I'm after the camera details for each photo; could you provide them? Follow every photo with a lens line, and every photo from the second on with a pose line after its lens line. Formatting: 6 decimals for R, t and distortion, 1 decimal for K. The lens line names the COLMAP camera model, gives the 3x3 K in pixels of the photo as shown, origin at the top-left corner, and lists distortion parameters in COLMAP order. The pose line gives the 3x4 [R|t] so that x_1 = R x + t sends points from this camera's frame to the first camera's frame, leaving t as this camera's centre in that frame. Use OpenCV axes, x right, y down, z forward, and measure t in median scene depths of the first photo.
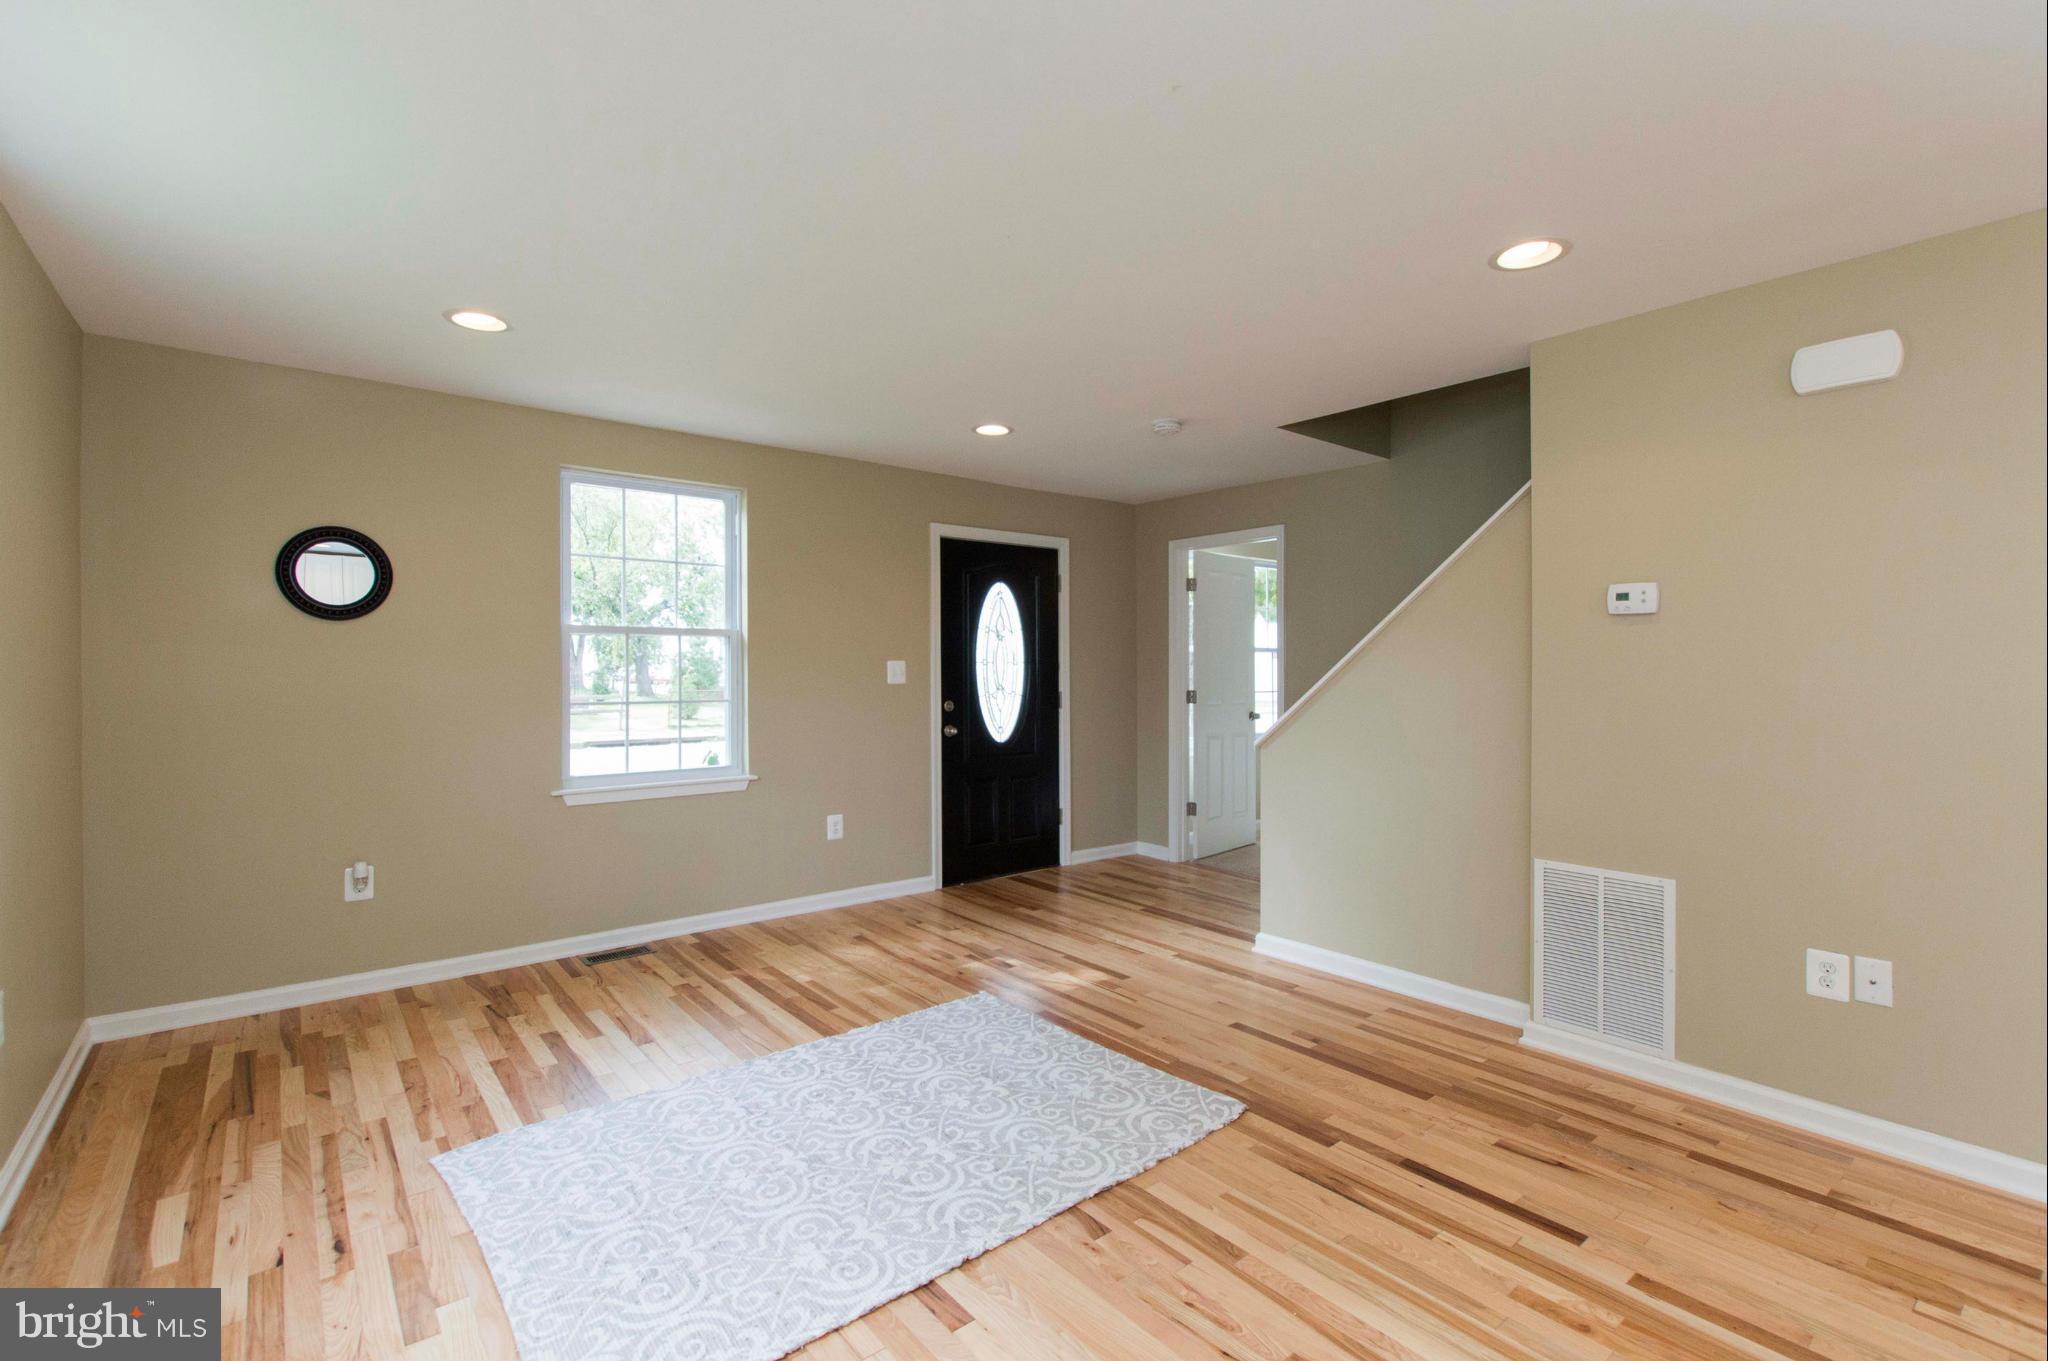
lens RADIAL K [[911.2, 0, 1028.9], [0, 911.2, 673.5], [0, 0, 1]] dist [0.004063, -0.003299]
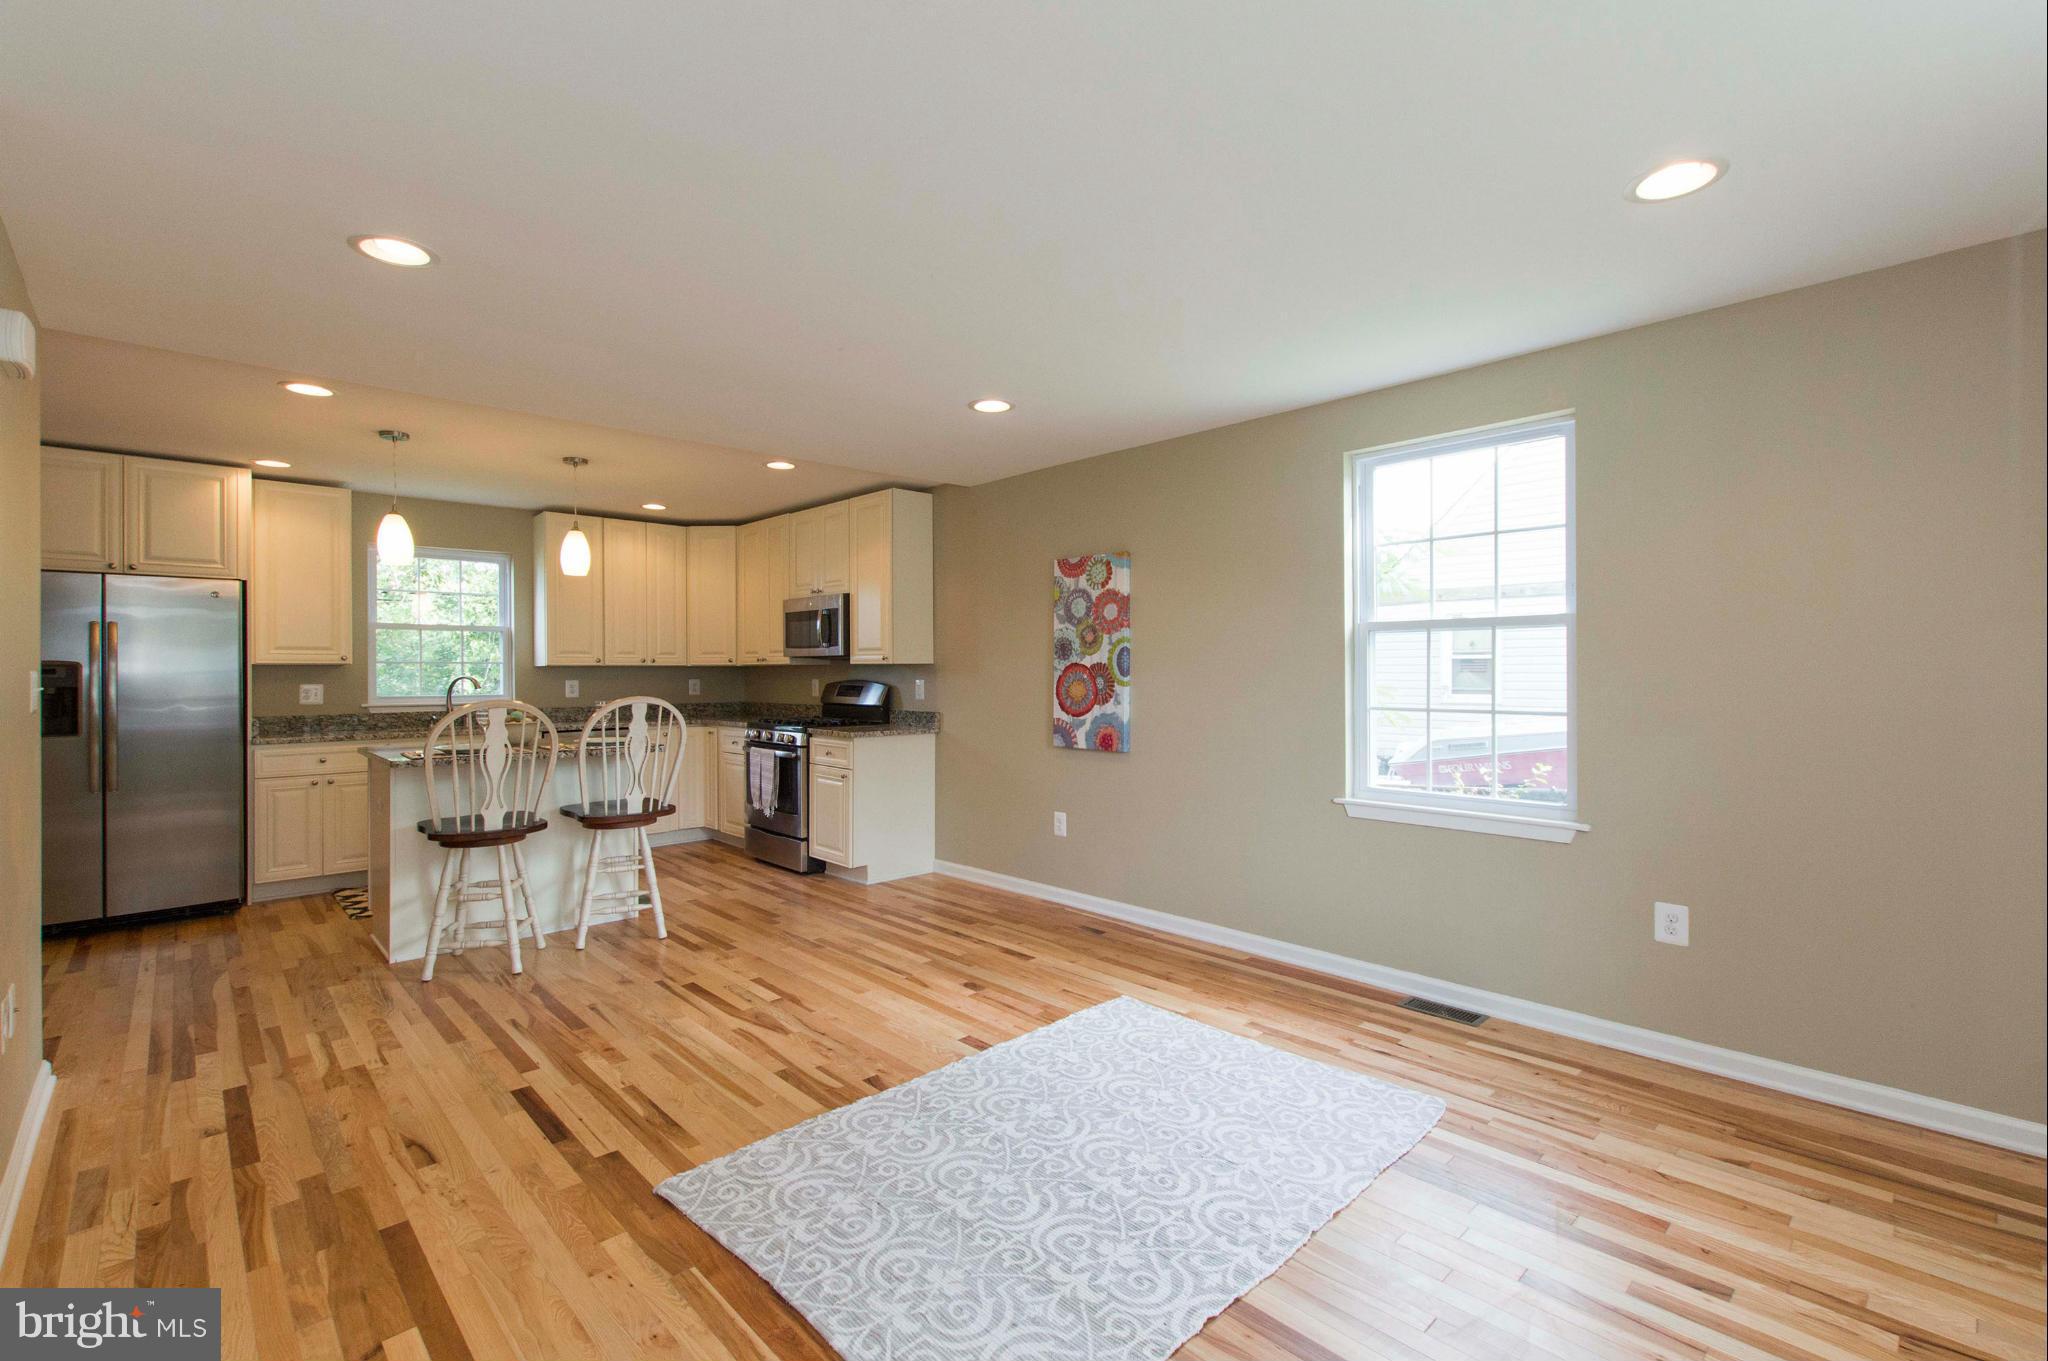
lens RADIAL K [[911.2, 0, 1030.8], [0, 911.2, 668.8], [0, 0, 1]] dist [0.004063, -0.003299]
pose [[-0.997332, 0.005051, -0.072823, -0.044501], [0.004844, 0.999984, 0.003019, -0.009258], [0.072837, 0.002658, -0.997340, 1.613032]]
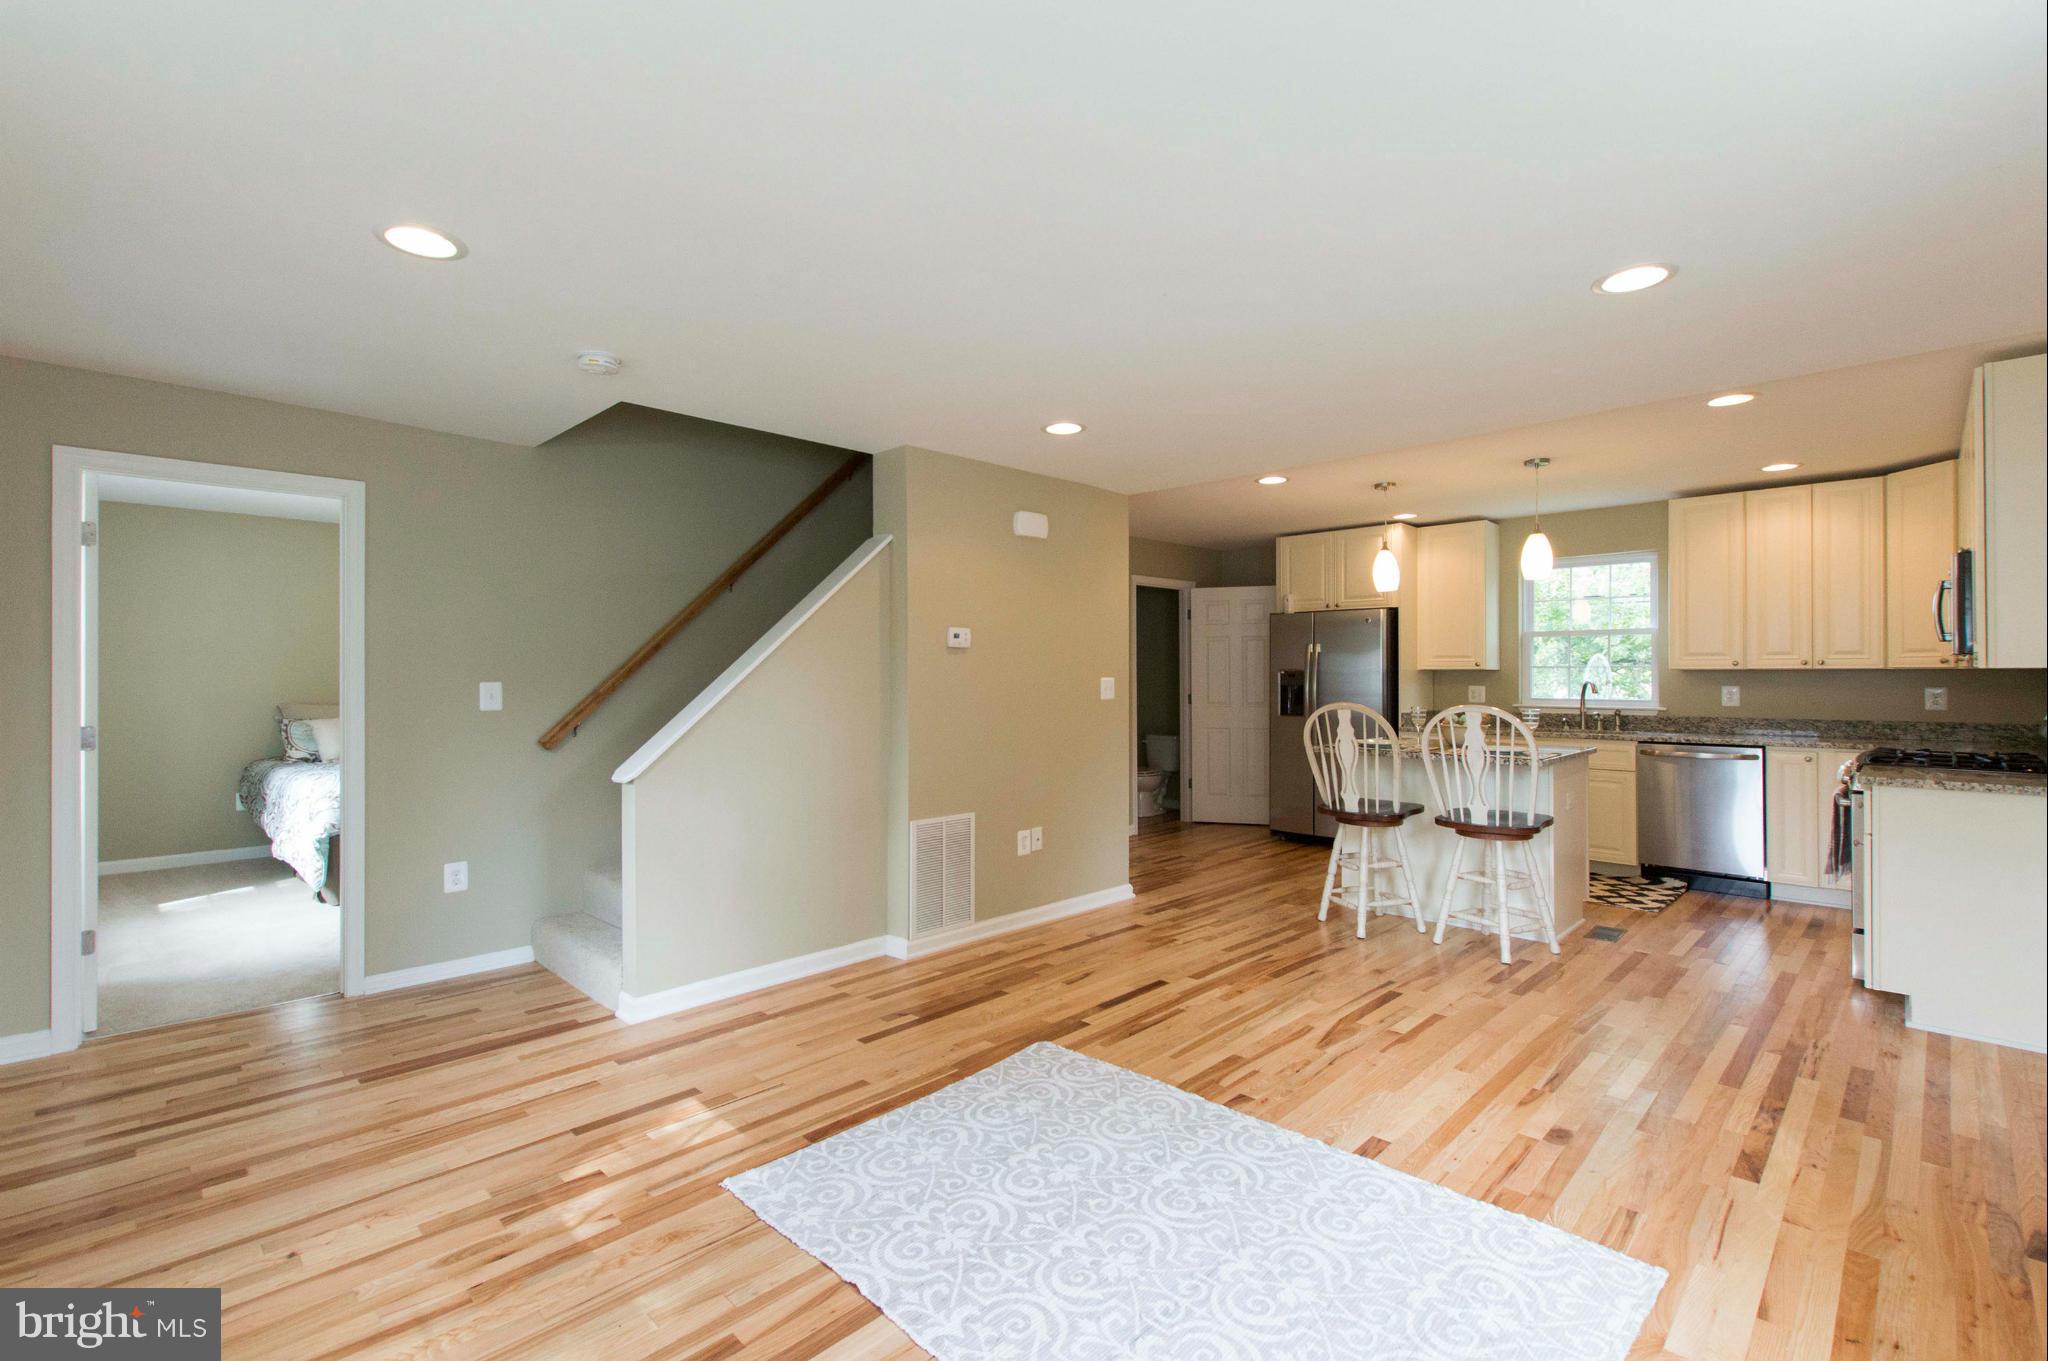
lens RADIAL K [[911.2, 0, 1019.4], [0, 911.2, 672.2], [0, 0, 1]] dist [0.004063, -0.003299]
pose [[-0.098495, 0.002759, 0.995134, -0.843612], [0.008249, 0.999964, -0.001956, -0.017944], [-0.995103, 0.008016, -0.098514, 0.987594]]
